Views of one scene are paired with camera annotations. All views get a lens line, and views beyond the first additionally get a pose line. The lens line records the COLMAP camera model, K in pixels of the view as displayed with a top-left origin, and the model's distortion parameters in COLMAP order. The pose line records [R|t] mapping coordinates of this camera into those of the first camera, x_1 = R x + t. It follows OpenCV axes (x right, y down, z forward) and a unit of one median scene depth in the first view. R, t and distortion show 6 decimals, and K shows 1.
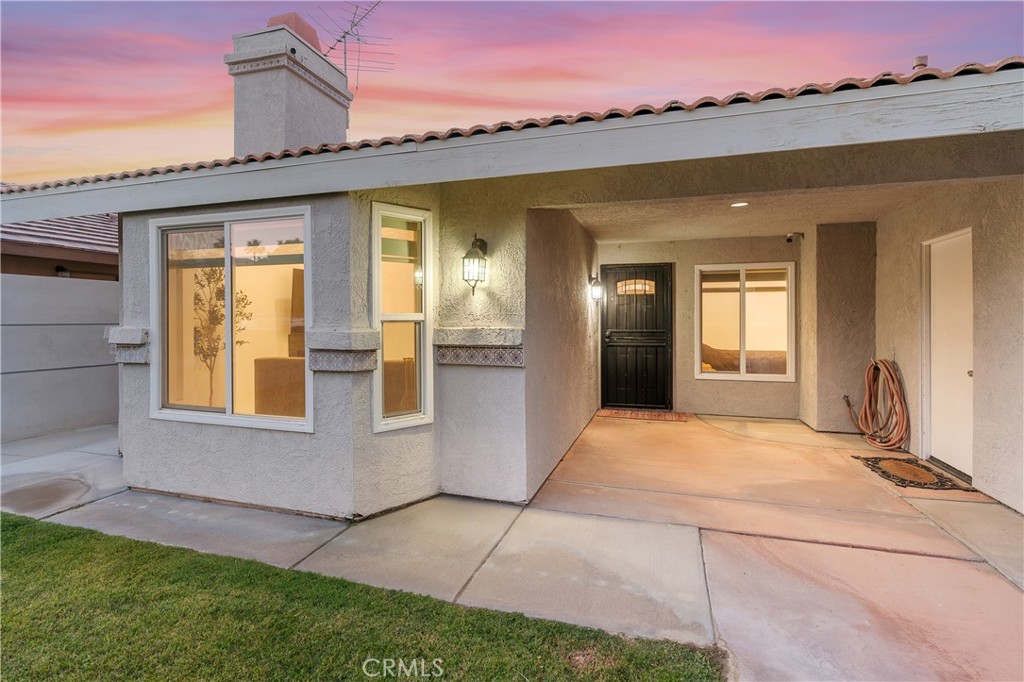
lens RADIAL K [[489.0, 0, 510.3], [0, 489.0, 321.5], [0, 0, 1]] dist [-0.000834, 0.000822]
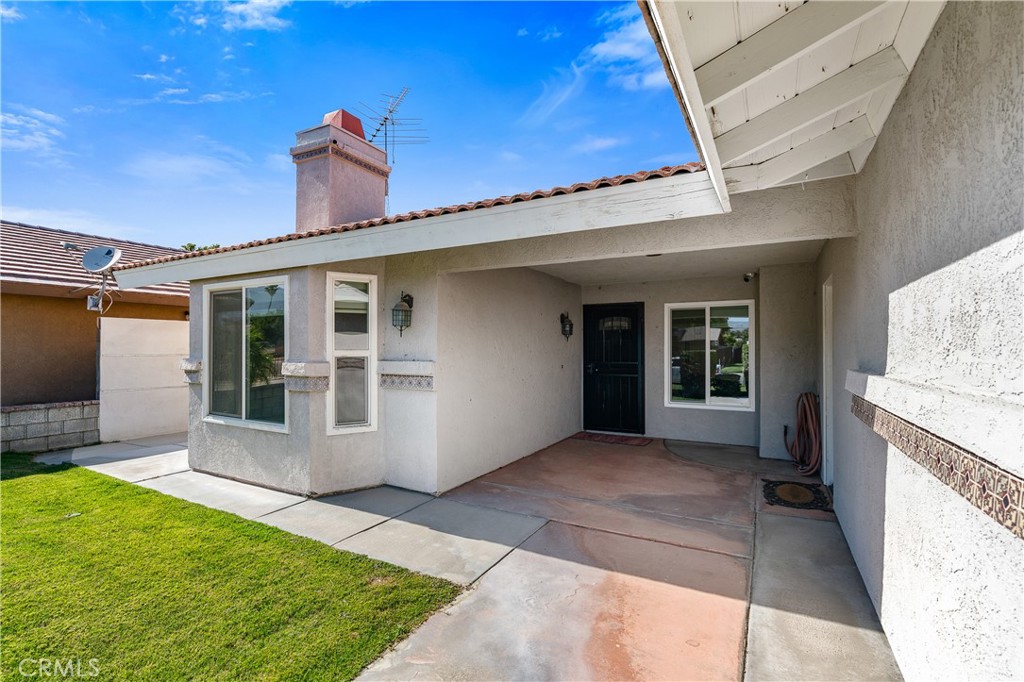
lens RADIAL K [[471.8, 0, 512.8], [0, 471.8, 347.2], [0, 0, 1]] dist [-0.000802, 0.000379]
pose [[0.978752, 0.001180, -0.205044, 0.518217], [-0.002190, 0.999987, -0.004698, -0.021403], [0.205036, 0.005047, 0.978742, -0.217864]]
